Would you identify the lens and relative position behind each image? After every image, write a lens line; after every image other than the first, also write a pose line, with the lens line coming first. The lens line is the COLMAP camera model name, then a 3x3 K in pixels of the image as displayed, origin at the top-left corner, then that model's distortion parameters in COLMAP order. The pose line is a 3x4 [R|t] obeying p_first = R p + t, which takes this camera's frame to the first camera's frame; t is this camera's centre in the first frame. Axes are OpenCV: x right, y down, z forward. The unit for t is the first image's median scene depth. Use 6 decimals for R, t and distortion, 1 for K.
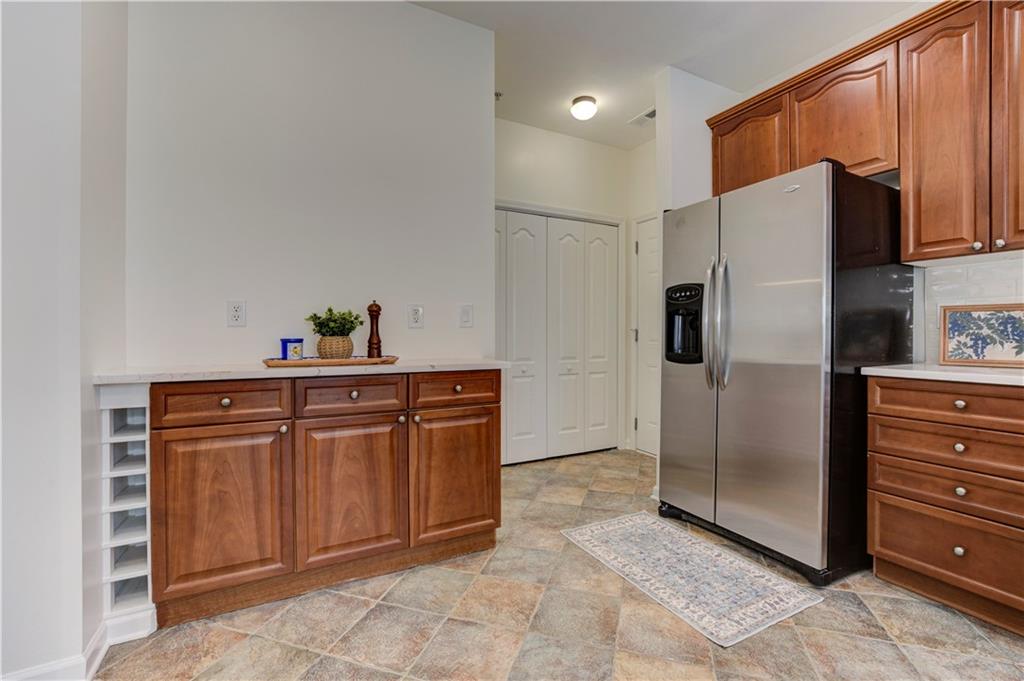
lens RADIAL K [[442.6, 0, 512.5], [0, 442.6, 334.6], [0, 0, 1]] dist [-0.015293, 0.000654]
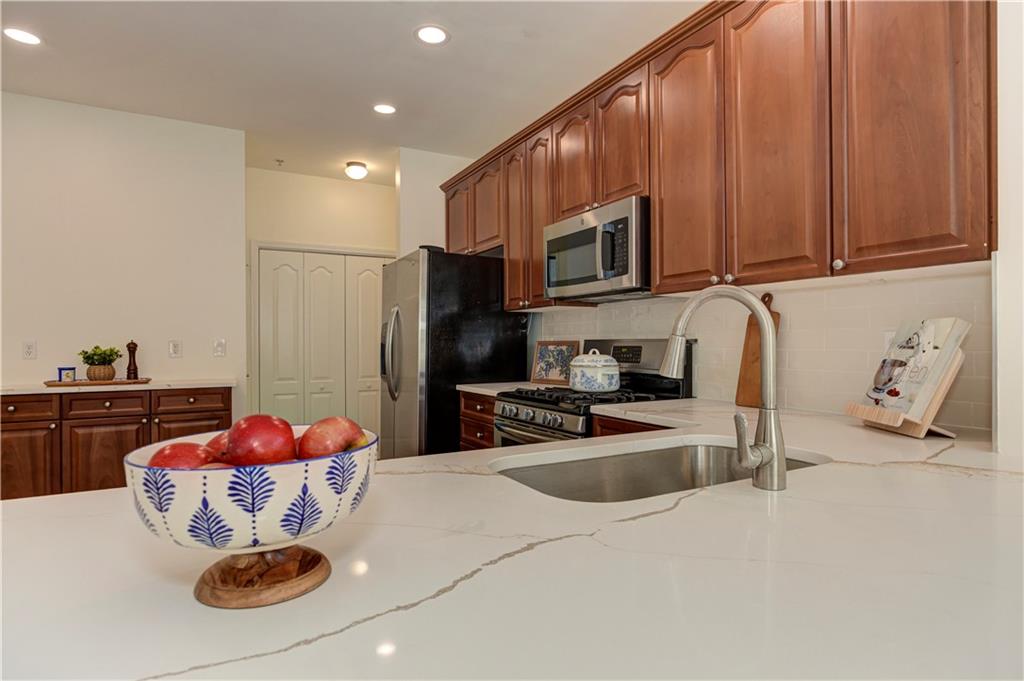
lens RADIAL K [[565.4, 0, 539.5], [0, 565.4, 341.8], [0, 0, 1]] dist [-0.002179, 0.001481]
pose [[0.999577, -0.004169, 0.028783, 0.997151], [0.004228, 0.999989, -0.002012, -0.063741], [-0.028774, 0.002133, 0.999584, -0.913711]]
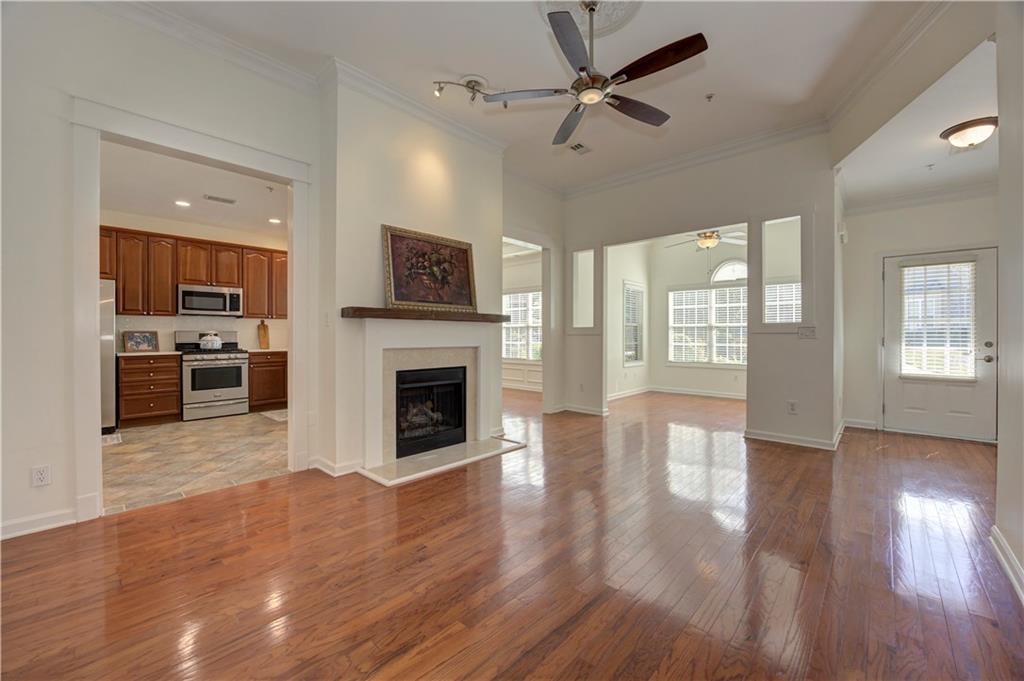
lens RADIAL K [[399.4, 0, 509.6], [0, 399.4, 335.6], [0, 0, 1]] dist [0.021718, 0.000077]
pose [[-0.347539, 0.003914, 0.937657, -2.484396], [0.003536, 0.999990, -0.002863, -0.021325], [-0.937659, 0.002321, -0.347549, -0.440082]]
